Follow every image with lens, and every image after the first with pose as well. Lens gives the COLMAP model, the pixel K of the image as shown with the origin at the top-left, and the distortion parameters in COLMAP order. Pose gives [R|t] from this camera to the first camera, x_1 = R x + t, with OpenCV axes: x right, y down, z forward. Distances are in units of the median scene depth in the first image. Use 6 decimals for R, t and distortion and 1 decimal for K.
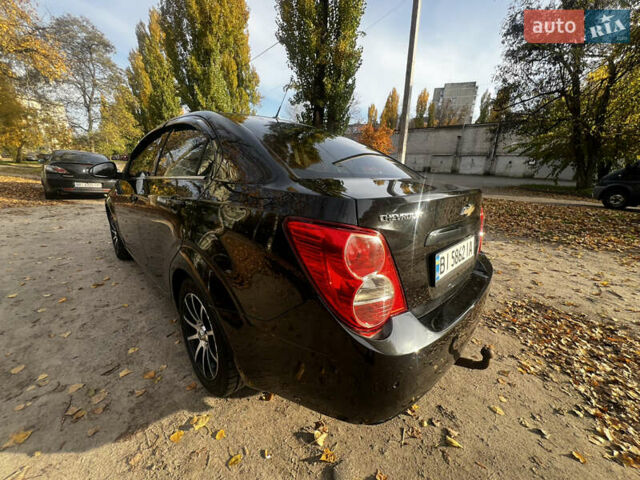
lens RADIAL K [[254.8, 0, 320.0], [0, 254.8, 240.0], [0, 0, 1]] dist [-0.000844, -0.000168]
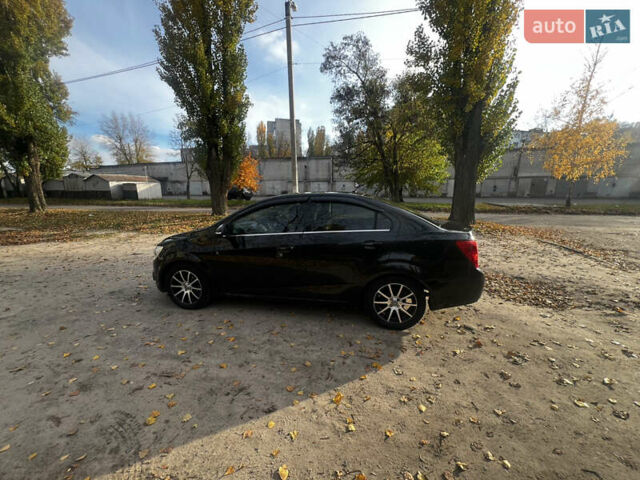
lens RADIAL K [[254.1, 0, 320.0], [0, 254.1, 240.0], [0, 0, 1]] dist [0.001498, -0.000032]
pose [[0.836788, -0.141987, 0.528796, -0.163236], [0.185775, 0.982126, -0.030268, -0.015771], [-0.515047, 0.123565, 0.848209, -0.041522]]
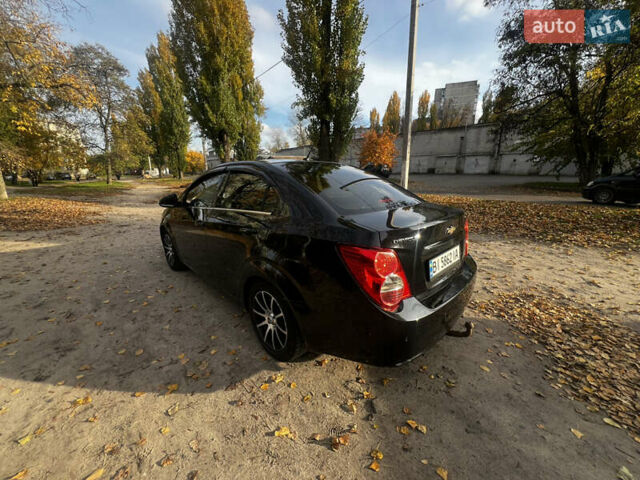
lens RADIAL K [[254.1, 0, 320.0], [0, 254.1, 240.0], [0, 0, 1]] dist [0.001498, -0.000032]
pose [[0.998777, -0.040502, -0.028356, -0.010266], [0.040023, 0.999050, -0.017262, -0.004265], [0.029028, 0.016106, 0.999449, -0.035625]]
